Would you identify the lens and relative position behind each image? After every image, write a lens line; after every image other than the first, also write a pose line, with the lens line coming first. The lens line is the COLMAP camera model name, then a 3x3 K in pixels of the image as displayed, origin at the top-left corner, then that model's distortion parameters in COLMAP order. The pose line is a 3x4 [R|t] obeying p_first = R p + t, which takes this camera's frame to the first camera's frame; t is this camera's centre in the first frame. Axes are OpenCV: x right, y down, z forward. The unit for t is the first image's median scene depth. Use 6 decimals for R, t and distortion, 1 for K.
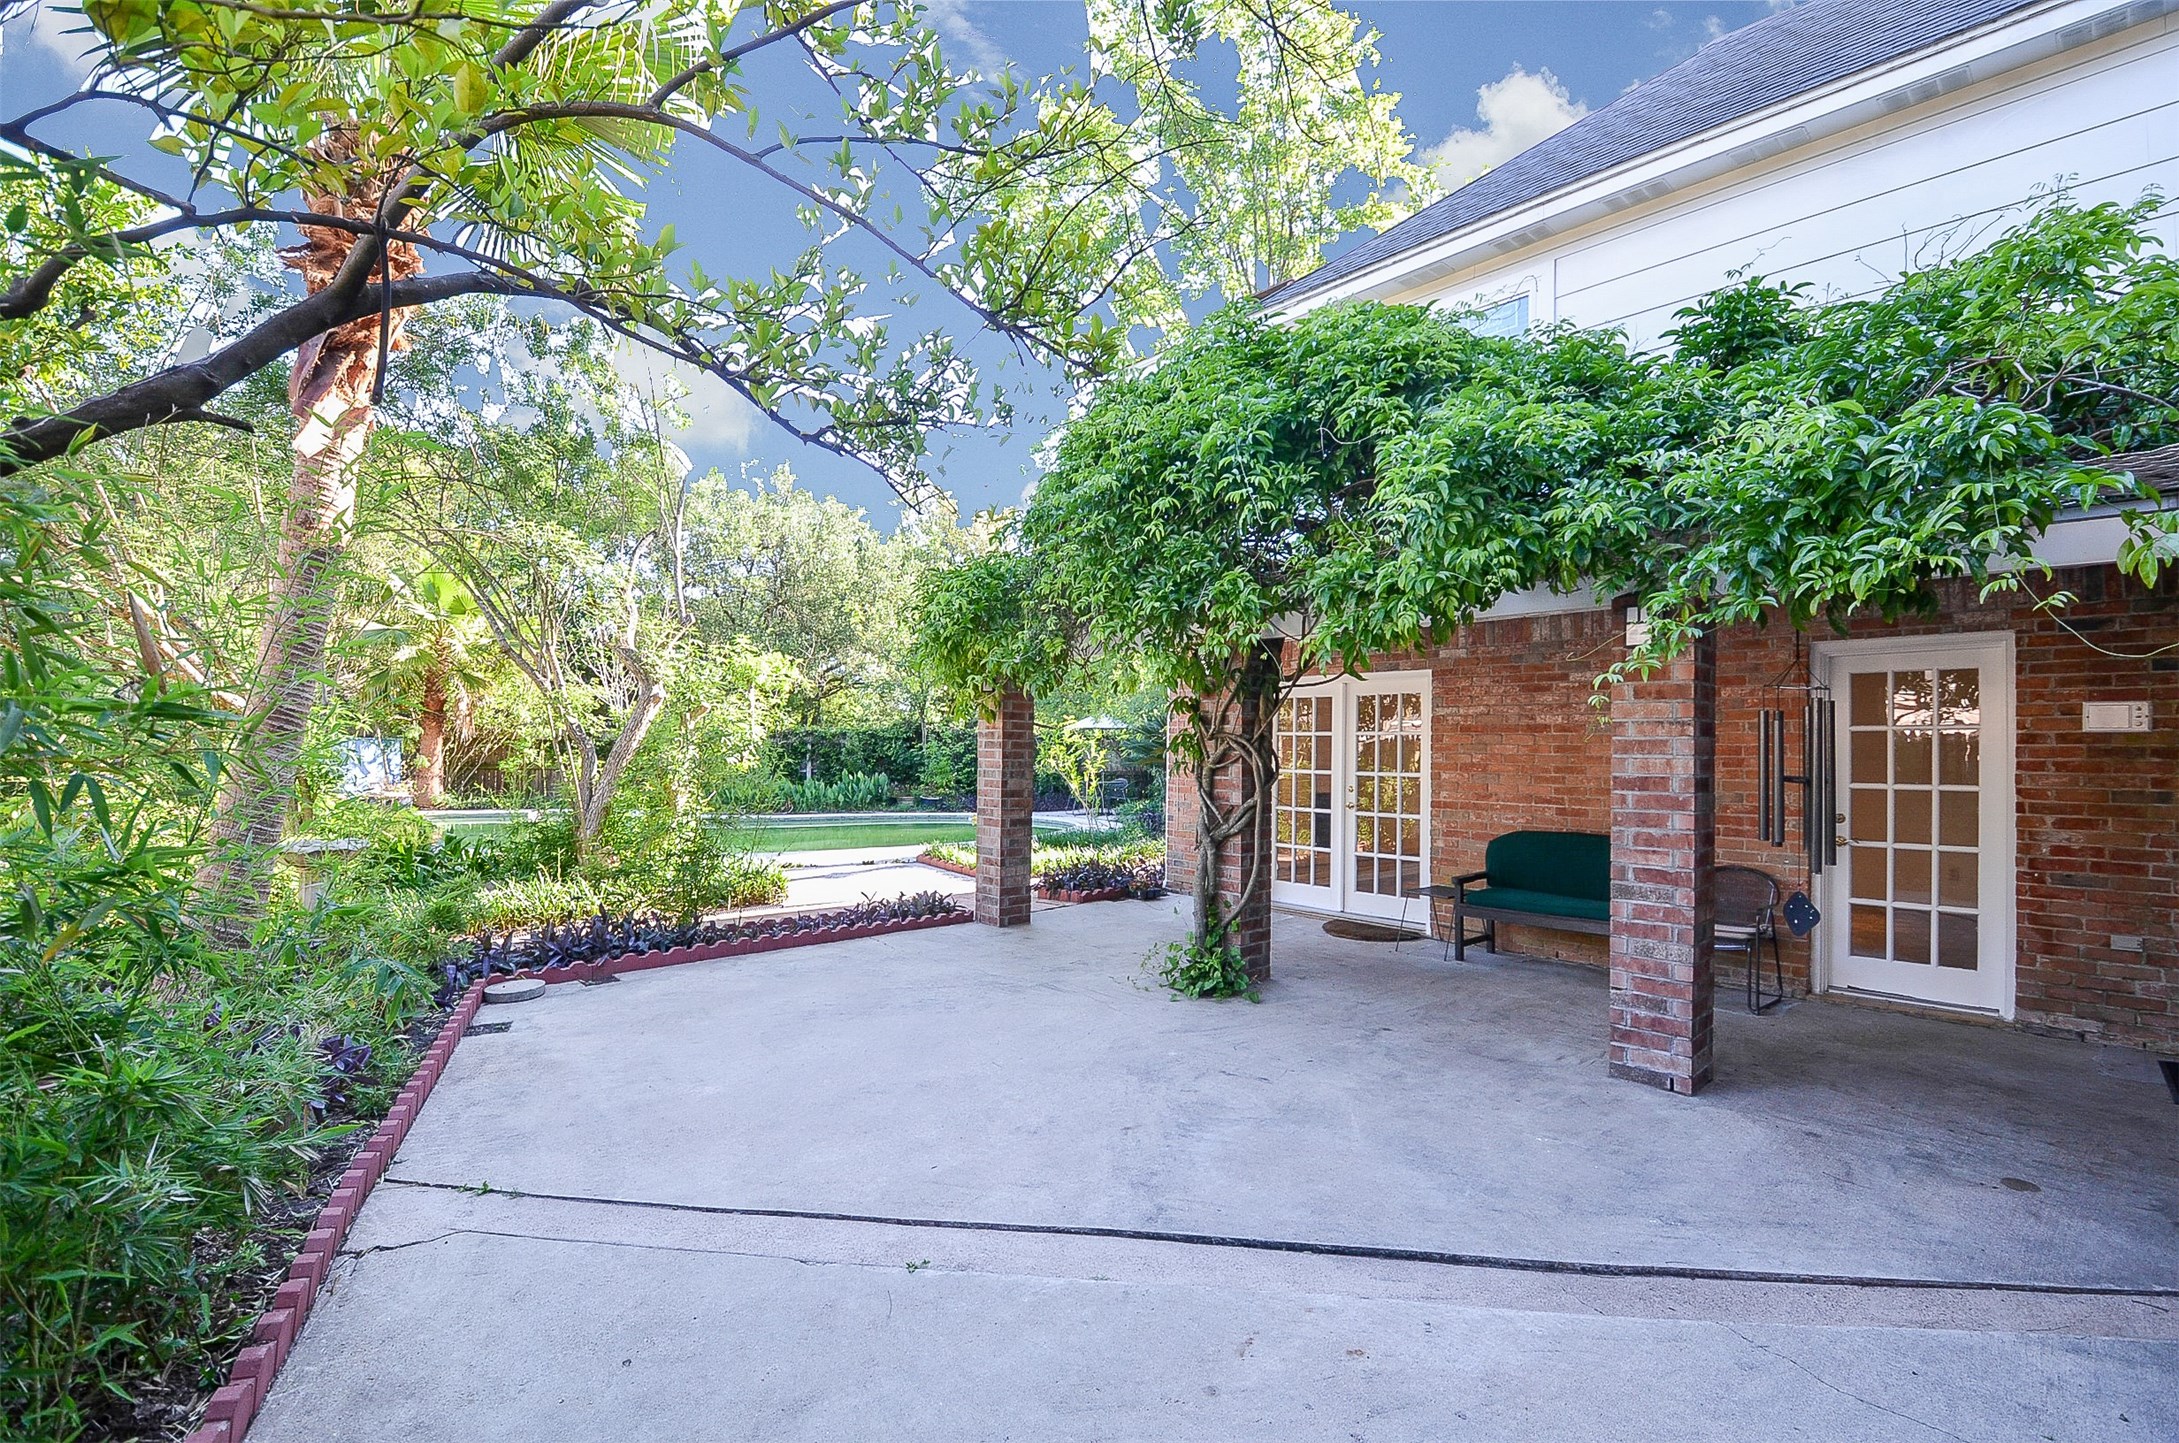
lens RADIAL K [[957.2, 0, 1086.6], [0, 957.2, 730.2], [0, 0, 1]] dist [-0.000958, -0.000072]
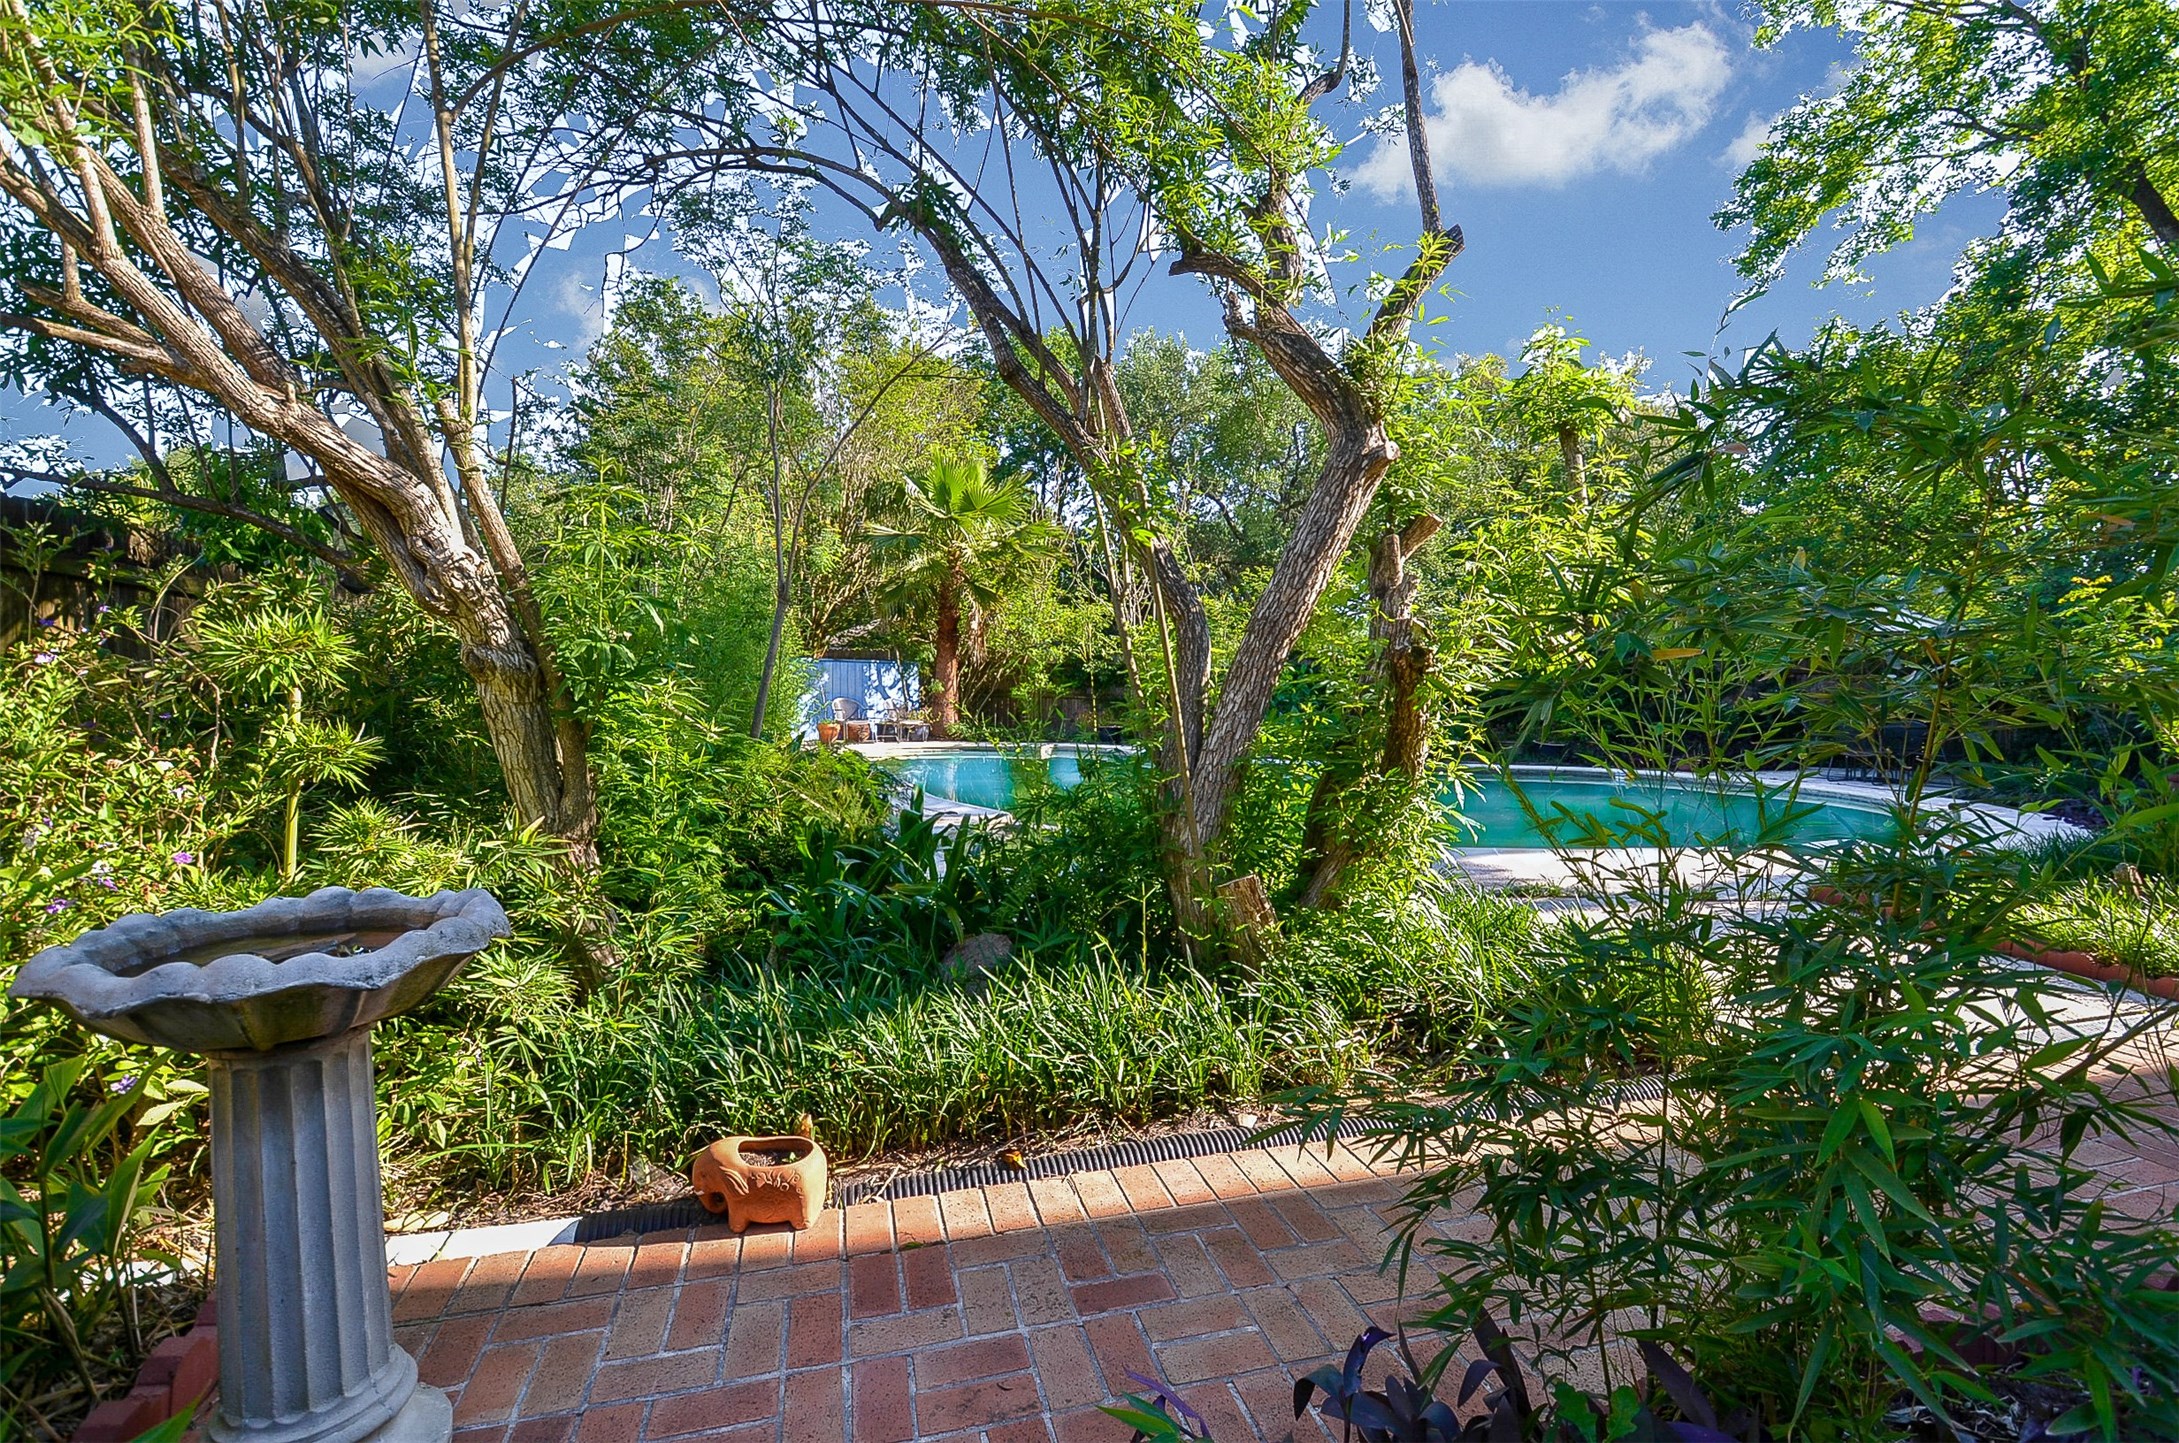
lens RADIAL K [[957.2, 0, 1090.0], [0, 957.2, 716.3], [0, 0, 1]] dist [-0.000958, -0.000072]
pose [[0.891070, 0.016700, -0.453558, -0.157523], [0.006266, 0.998775, 0.049084, 0.017161], [0.453822, -0.046579, 0.889874, 0.261608]]
